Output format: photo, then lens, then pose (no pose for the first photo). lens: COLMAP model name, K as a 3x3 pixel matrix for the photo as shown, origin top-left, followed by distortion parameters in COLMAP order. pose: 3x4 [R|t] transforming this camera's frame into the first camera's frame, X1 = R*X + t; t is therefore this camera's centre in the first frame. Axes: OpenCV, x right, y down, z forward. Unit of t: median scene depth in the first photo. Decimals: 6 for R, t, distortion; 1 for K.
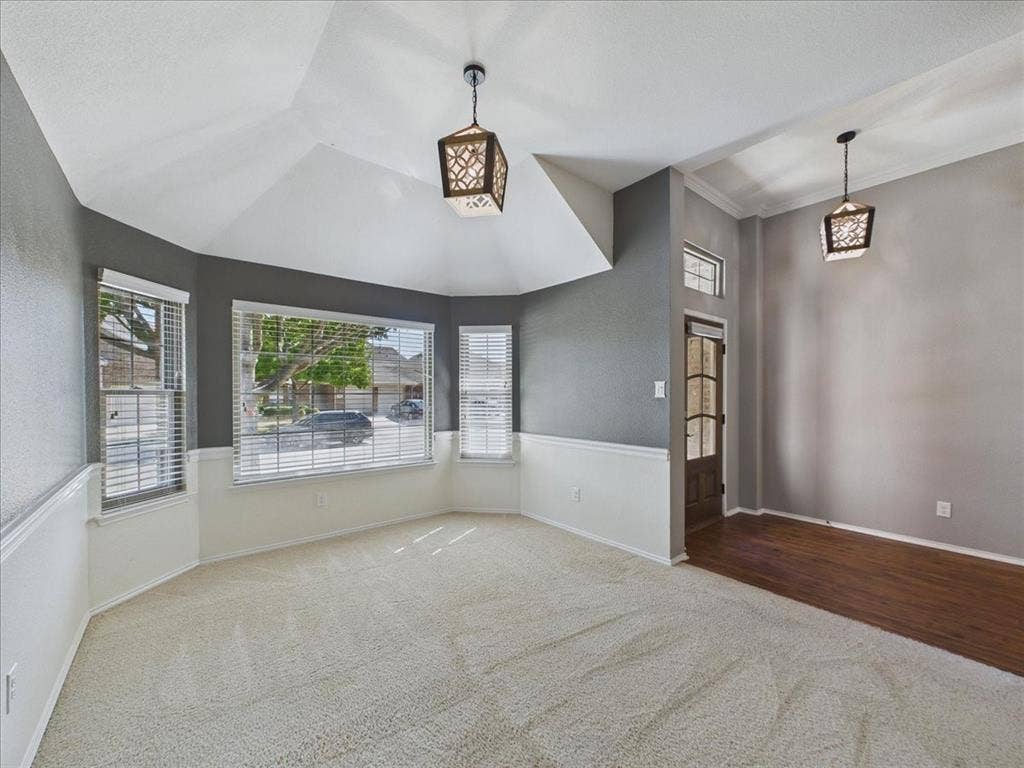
lens RADIAL K [[416.4, 0, 506.0], [0, 416.4, 391.9], [0, 0, 1]] dist [0.000382, 0.000164]
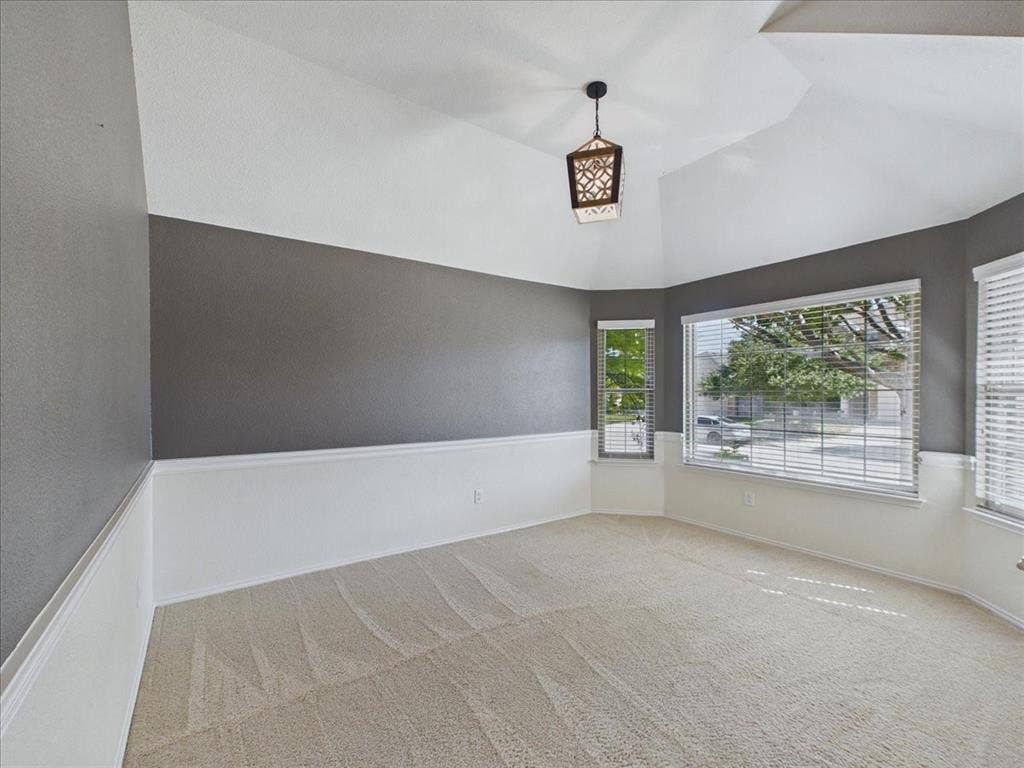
lens RADIAL K [[416.4, 0, 506.0], [0, 416.4, 391.9], [0, 0, 1]] dist [0.000382, 0.000164]
pose [[-0.059326, -0.000078, -0.998239, 0.634615], [0.010321, 0.999946, -0.000692, 0.001547], [0.998185, -0.010344, -0.059322, 0.539796]]
